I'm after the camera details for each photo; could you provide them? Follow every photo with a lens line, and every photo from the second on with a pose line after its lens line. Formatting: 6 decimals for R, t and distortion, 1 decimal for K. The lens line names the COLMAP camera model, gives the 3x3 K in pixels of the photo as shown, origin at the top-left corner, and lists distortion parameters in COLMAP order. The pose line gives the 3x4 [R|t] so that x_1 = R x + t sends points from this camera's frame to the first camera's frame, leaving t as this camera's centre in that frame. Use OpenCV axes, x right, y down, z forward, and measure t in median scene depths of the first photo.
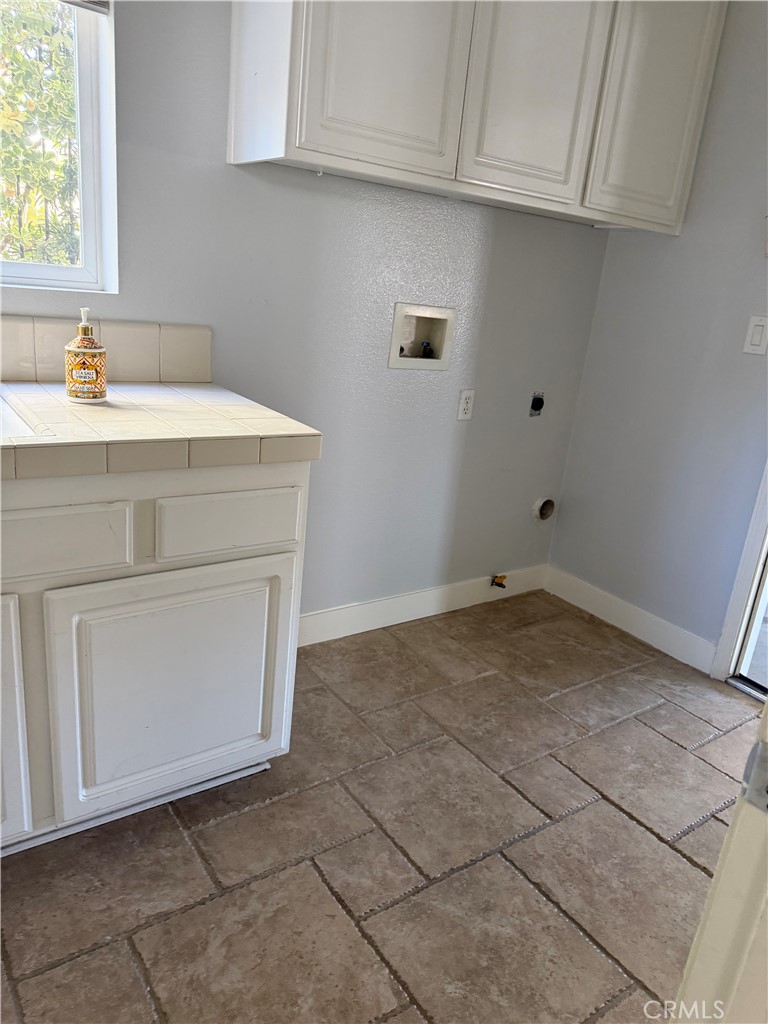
lens RADIAL K [[727.3, 0, 385.0], [0, 727.3, 509.7], [0, 0, 1]] dist [0.008807, -0.006928]
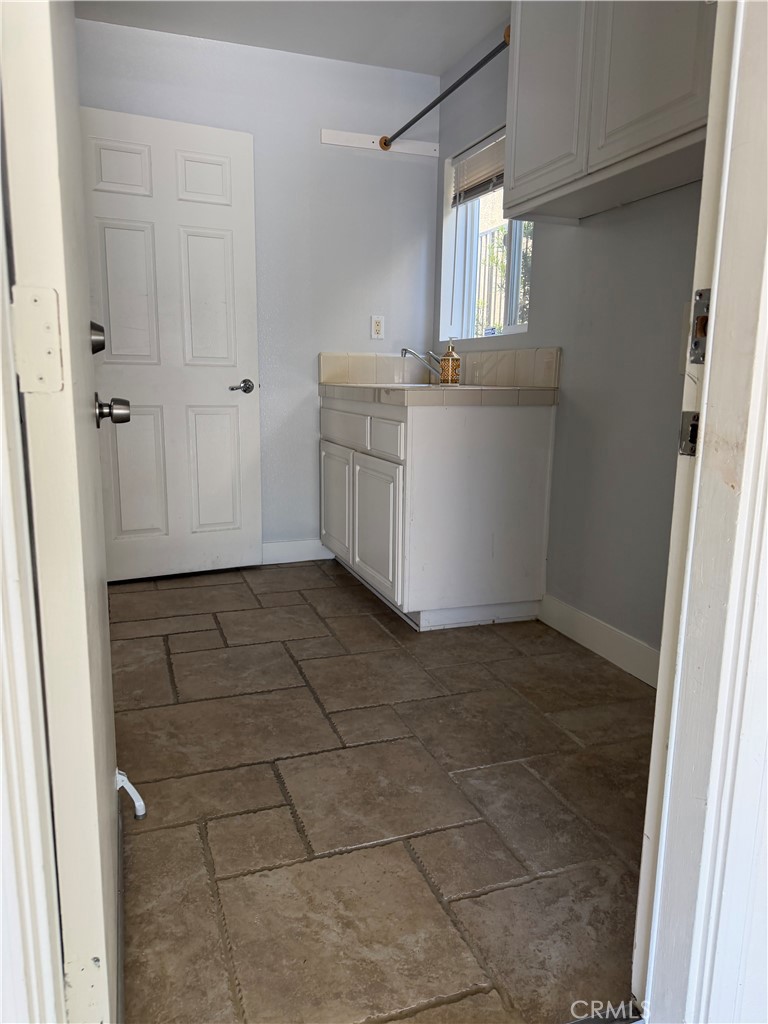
lens RADIAL K [[727.3, 0, 385.8], [0, 727.3, 513.2], [0, 0, 1]] dist [0.008807, -0.006928]
pose [[-0.262198, 0.065883, -0.962763, 1.299302], [-0.353671, 0.921689, 0.159391, -0.072115], [0.897869, 0.382294, -0.218364, 1.238698]]
